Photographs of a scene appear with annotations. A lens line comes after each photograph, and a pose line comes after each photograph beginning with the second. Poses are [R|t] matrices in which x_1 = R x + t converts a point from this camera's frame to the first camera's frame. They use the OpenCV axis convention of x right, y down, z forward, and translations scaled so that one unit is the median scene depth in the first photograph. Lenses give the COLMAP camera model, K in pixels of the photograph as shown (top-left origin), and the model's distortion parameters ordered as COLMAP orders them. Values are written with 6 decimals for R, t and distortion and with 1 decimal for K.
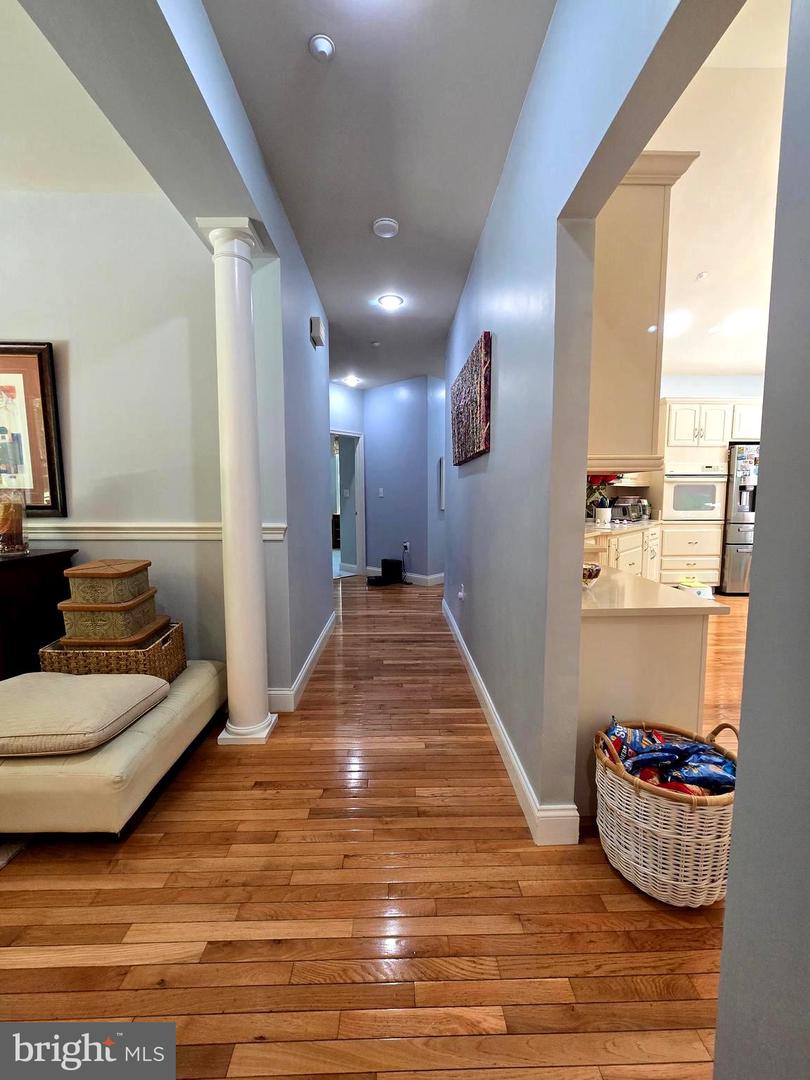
lens RADIAL K [[442.5, 0, 405.9], [0, 442.5, 535.2], [0, 0, 1]] dist [0.010066, 0.000115]
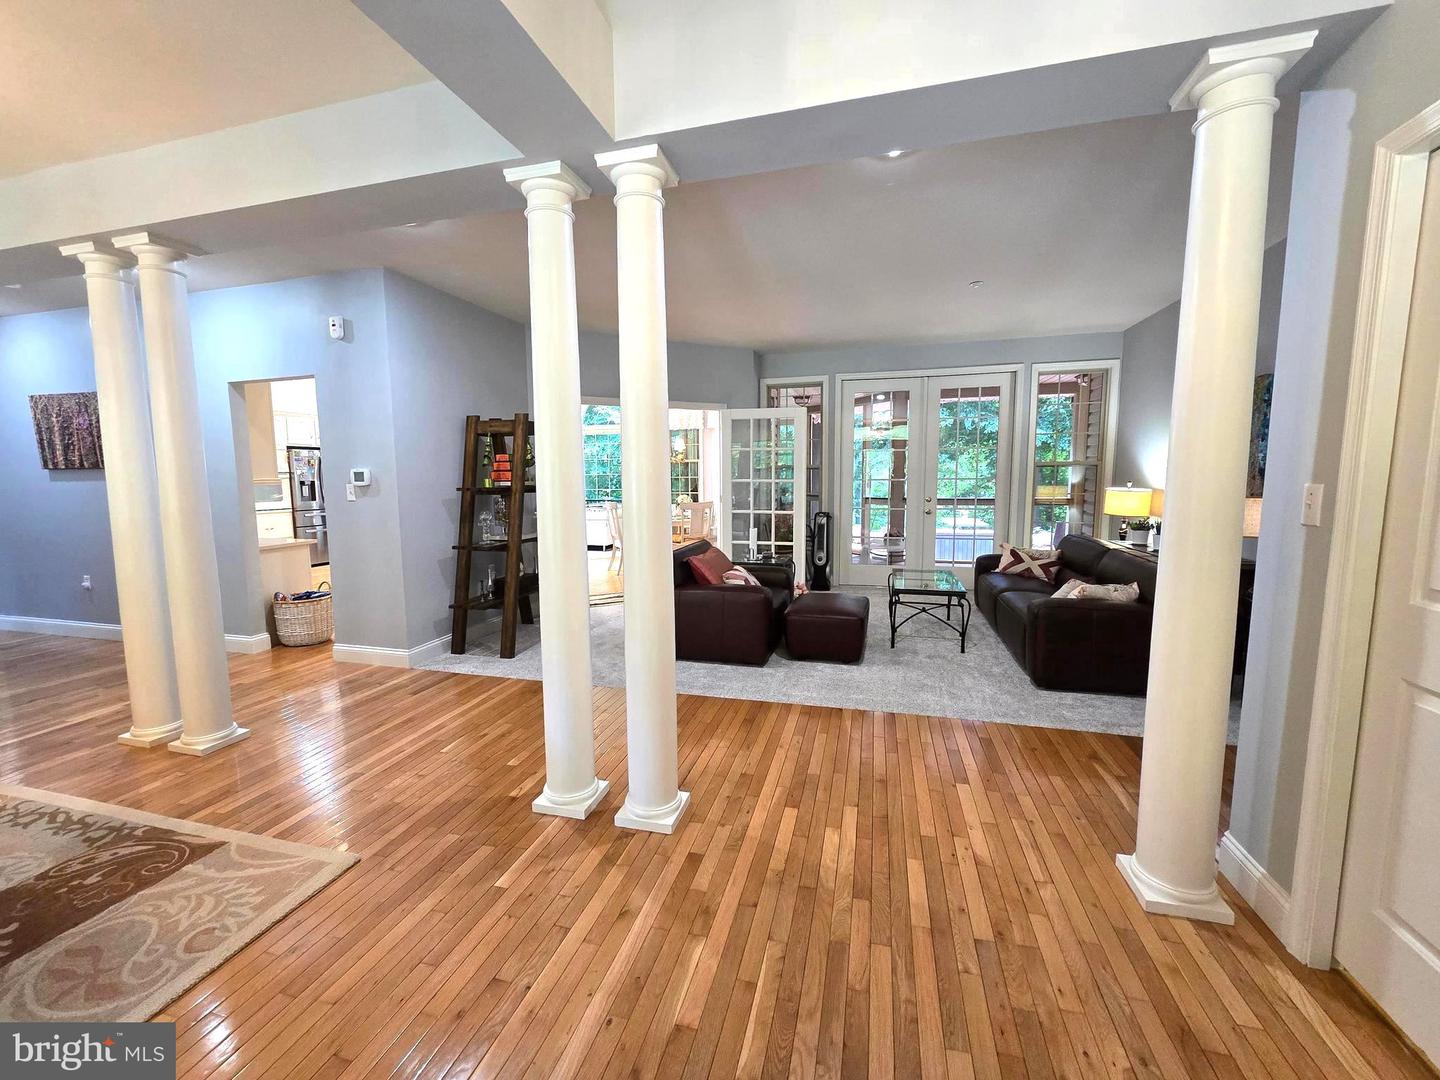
lens RADIAL K [[590.0, 0, 716.3], [0, 590.0, 538.7], [0, 0, 1]] dist [0.010066, 0.000115]
pose [[0.295187, -0.102902, 0.949882, -0.532610], [0.086645, 0.992970, 0.080644, 0.019916], [-0.951503, 0.058497, 0.302028, -0.644039]]
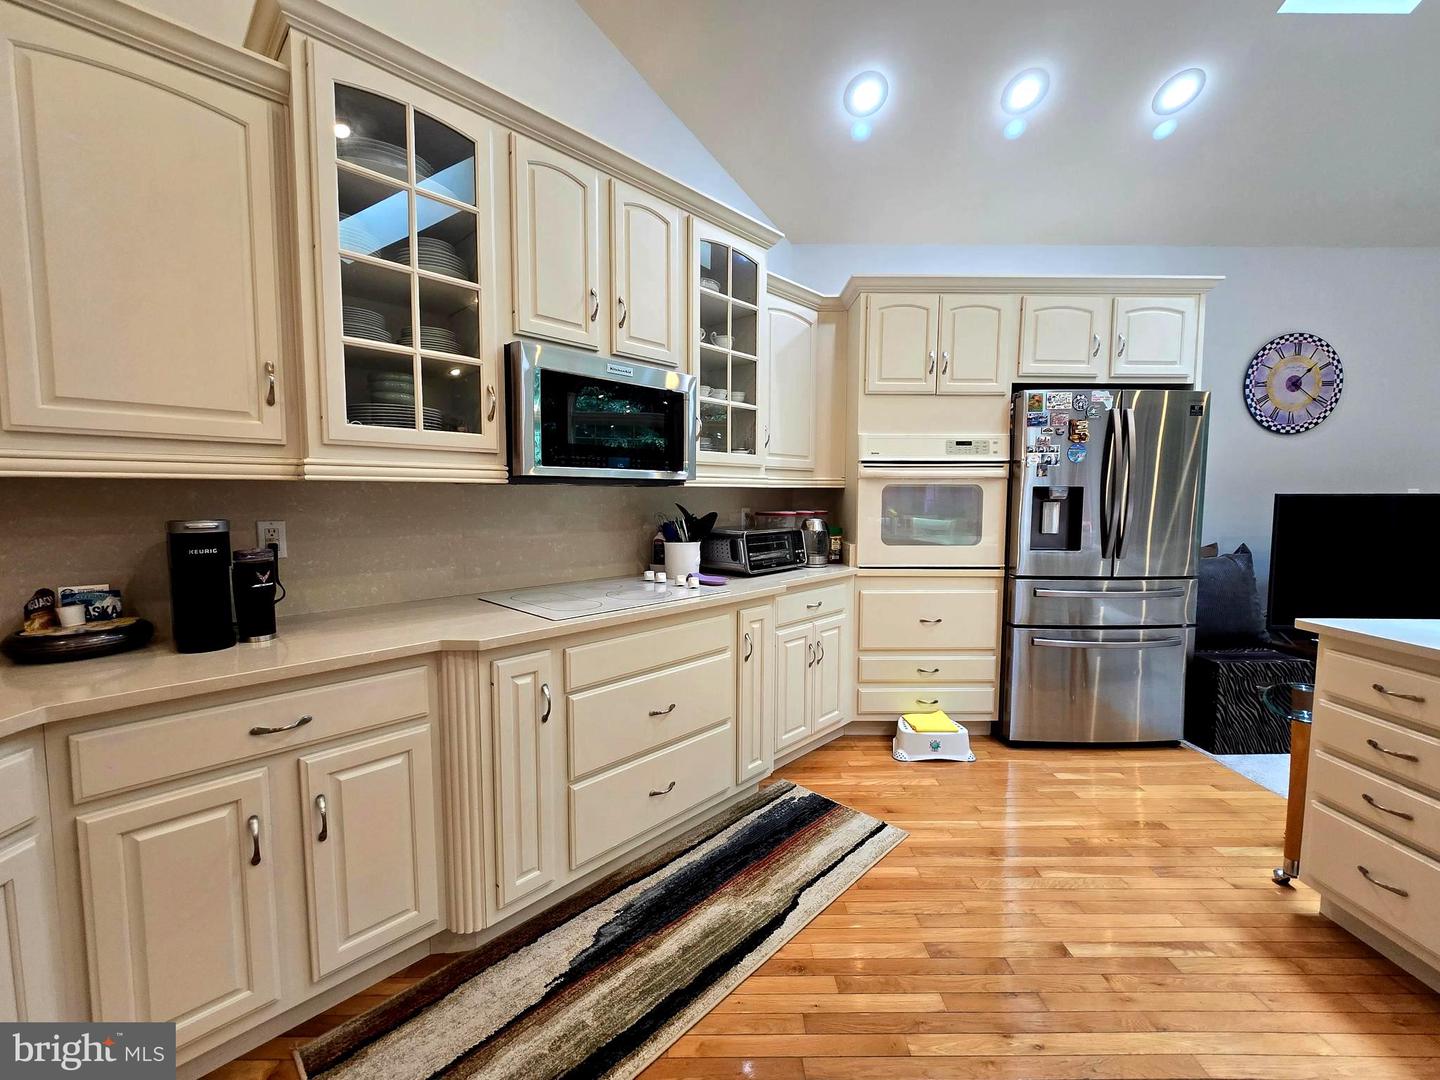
lens RADIAL K [[590.0, 0, 717.4], [0, 590.0, 546.5], [0, 0, 1]] dist [0.010066, 0.000115]
pose [[0.999854, 0.006056, -0.015993, 0.455810], [-0.006157, 0.999961, -0.006257, -0.050031], [0.015955, 0.006354, 0.999853, 0.434752]]
